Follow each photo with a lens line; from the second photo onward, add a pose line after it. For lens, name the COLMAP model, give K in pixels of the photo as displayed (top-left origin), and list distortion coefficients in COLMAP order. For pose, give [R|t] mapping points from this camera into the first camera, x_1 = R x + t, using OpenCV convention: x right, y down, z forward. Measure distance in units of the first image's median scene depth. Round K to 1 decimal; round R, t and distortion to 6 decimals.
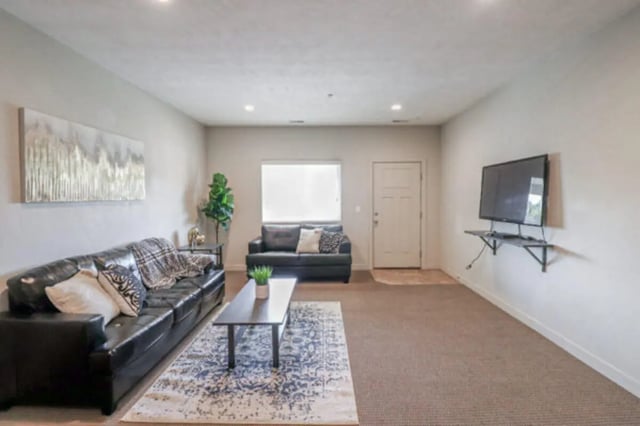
lens RADIAL K [[295.7, 0, 321.3], [0, 295.7, 204.1], [0, 0, 1]] dist [-0.000495, -0.011927]
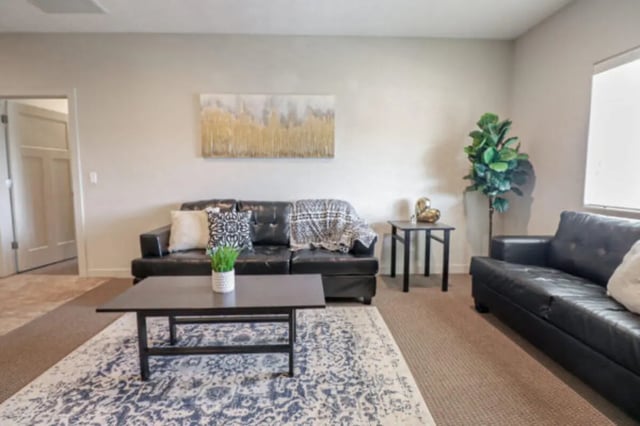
lens RADIAL K [[295.7, 0, 321.3], [0, 295.7, 204.1], [0, 0, 1]] dist [-0.000495, -0.011927]
pose [[0.062338, 0.091152, -0.993884, 0.500935], [-0.031432, 0.995506, 0.089329, 0.069636], [0.997560, 0.025671, 0.064923, 1.310989]]
